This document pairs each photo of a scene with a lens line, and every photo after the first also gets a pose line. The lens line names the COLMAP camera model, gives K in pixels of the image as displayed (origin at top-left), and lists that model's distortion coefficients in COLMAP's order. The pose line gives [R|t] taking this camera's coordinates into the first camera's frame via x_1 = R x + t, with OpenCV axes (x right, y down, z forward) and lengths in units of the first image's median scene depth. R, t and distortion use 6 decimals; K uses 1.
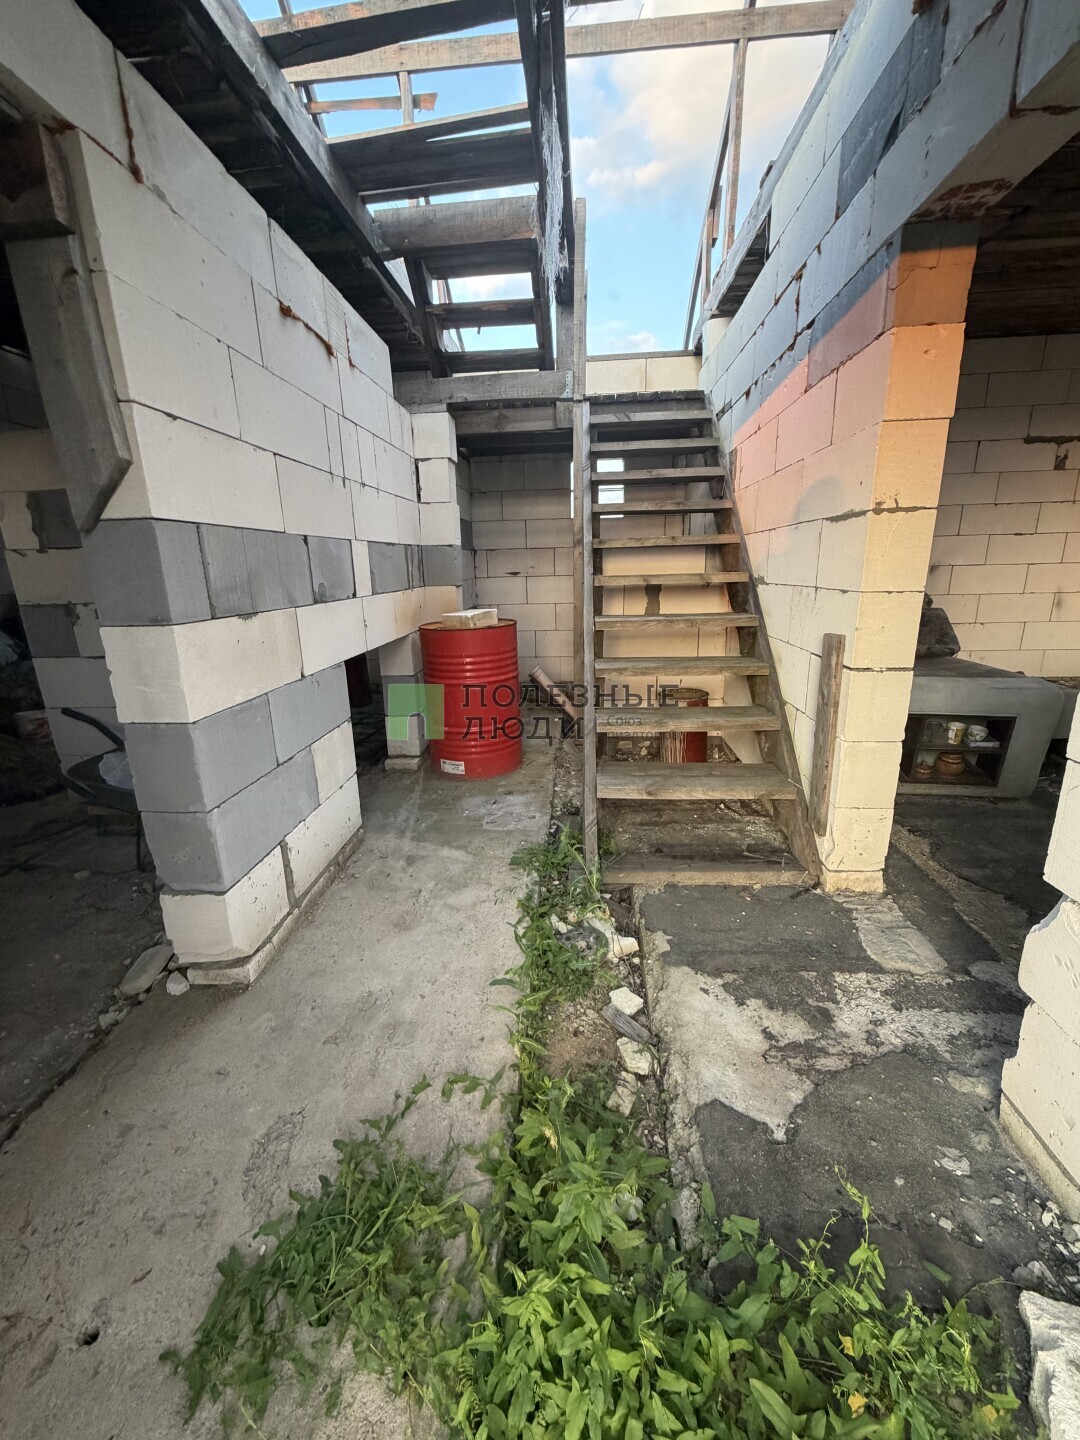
lens RADIAL K [[577.1, 0, 537.9], [0, 577.1, 720.5], [0, 0, 1]] dist [0.000694, 0.000073]
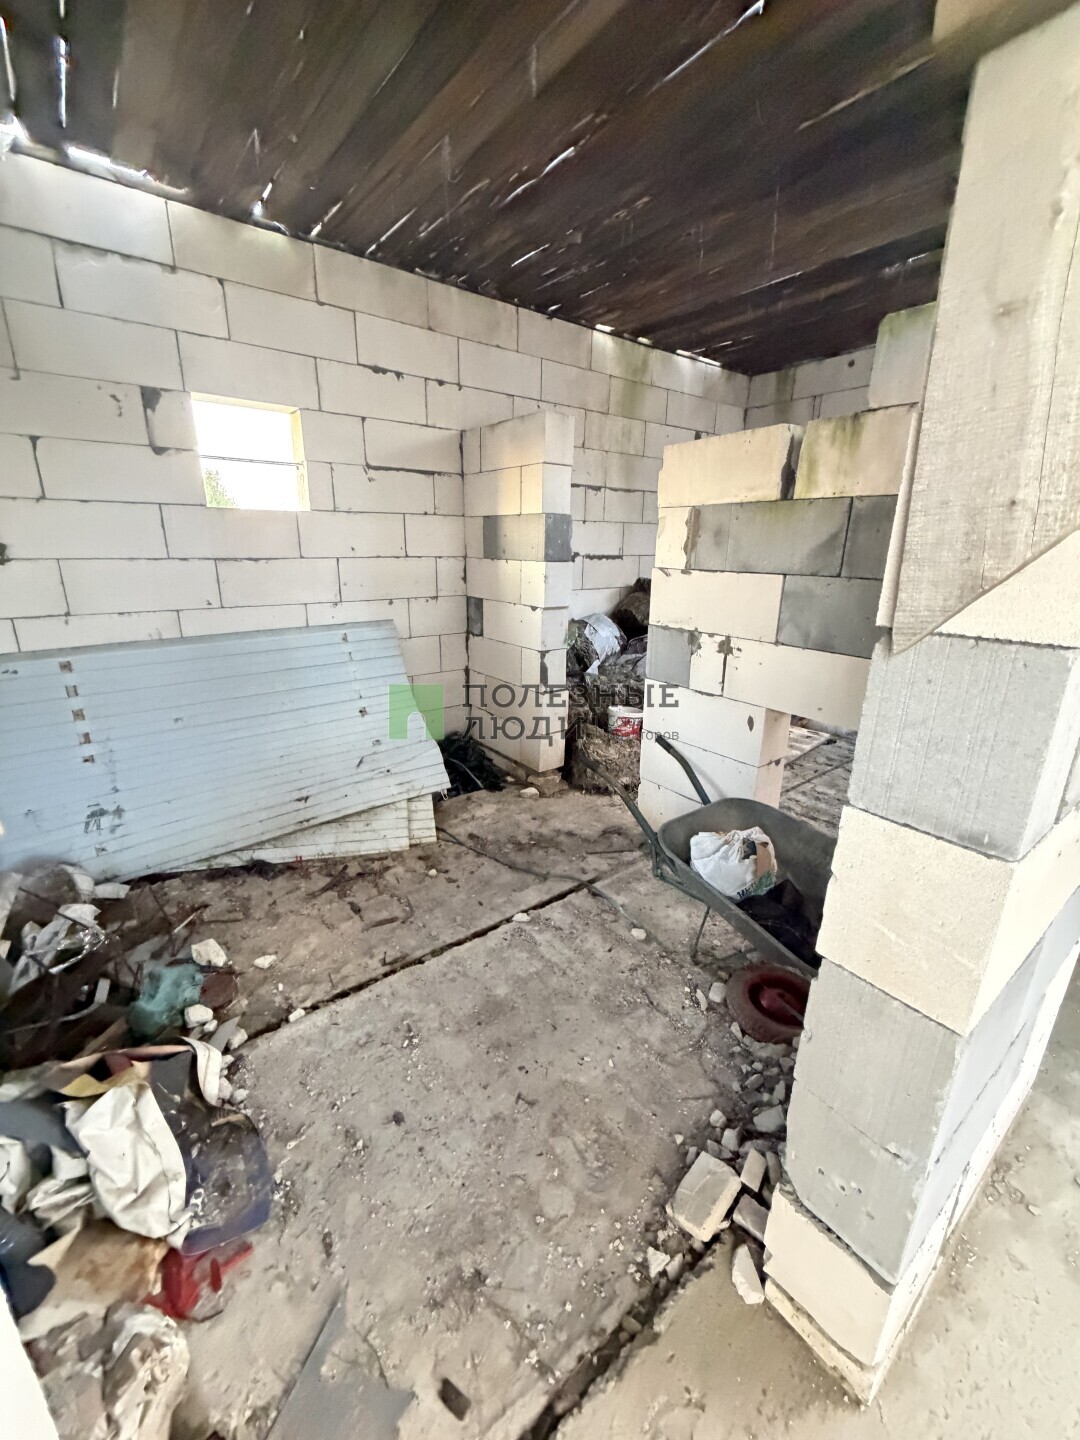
lens RADIAL K [[577.1, 0, 537.4], [0, 577.1, 719.1], [0, 0, 1]] dist [0.000694, 0.000073]
pose [[0.669615, 0.252078, -0.698621, -0.322623], [-0.223804, 0.965403, 0.133827, -0.139302], [0.708186, 0.066741, 0.702865, 0.207111]]
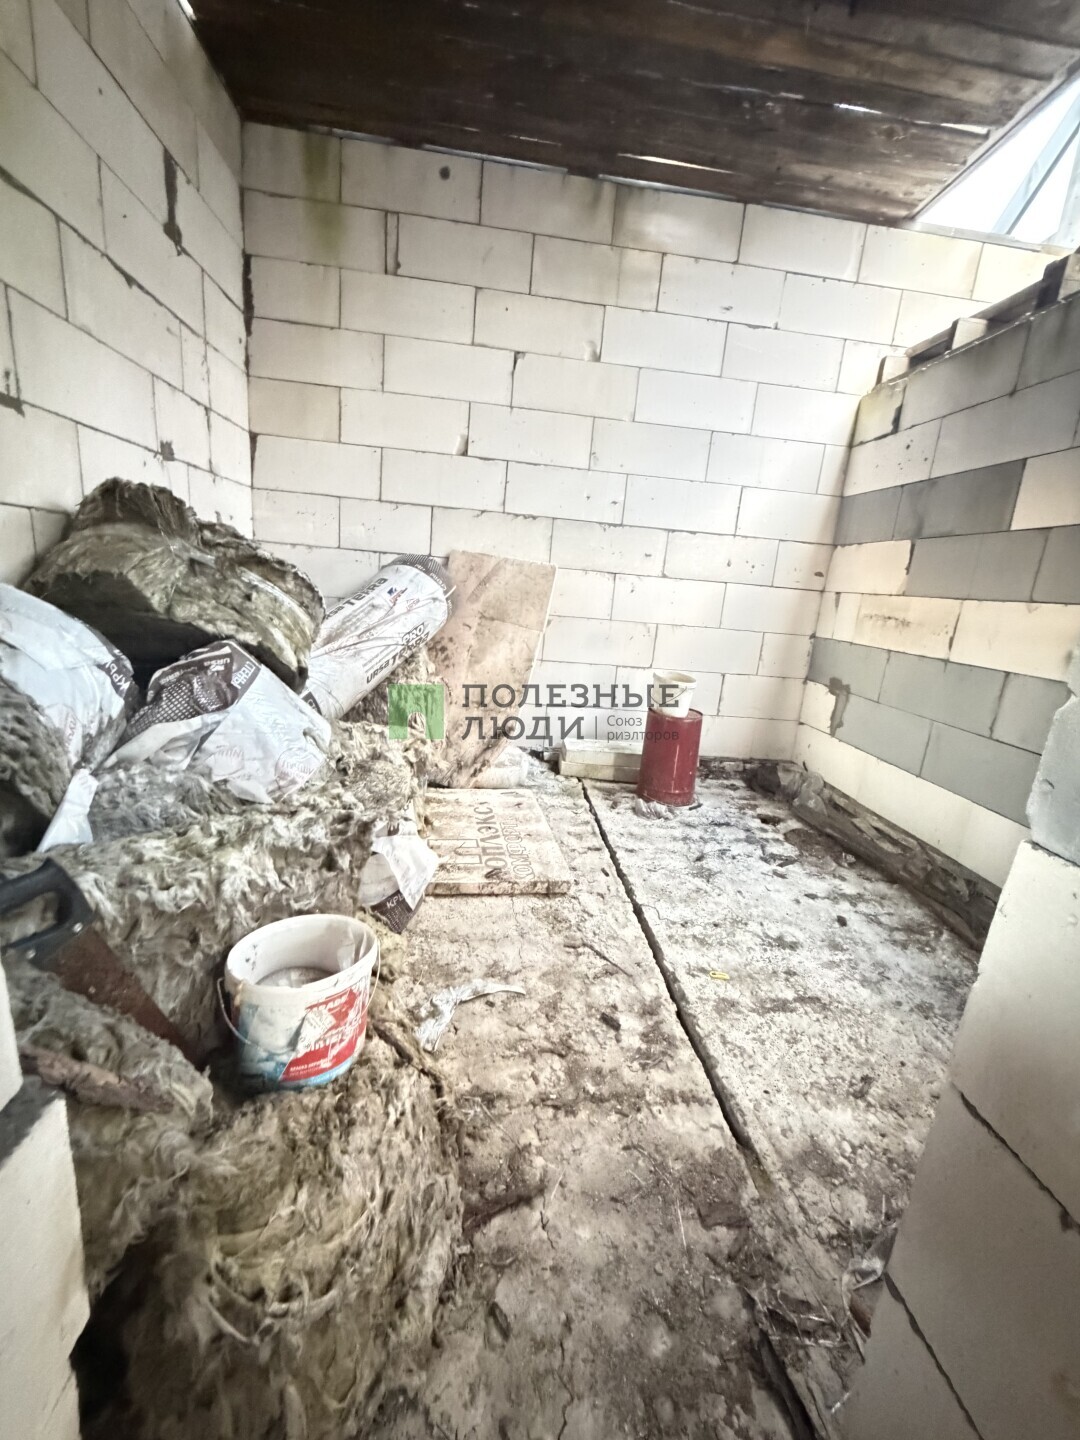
lens RADIAL K [[577.1, 0, 542.2], [0, 577.1, 718.8], [0, 0, 1]] dist [0.000694, 0.000073]
pose [[0.979075, 0.065566, 0.192650, -0.762149], [-0.060656, 0.997668, -0.031280, -0.150639], [-0.194251, 0.018940, 0.980769, 0.635863]]
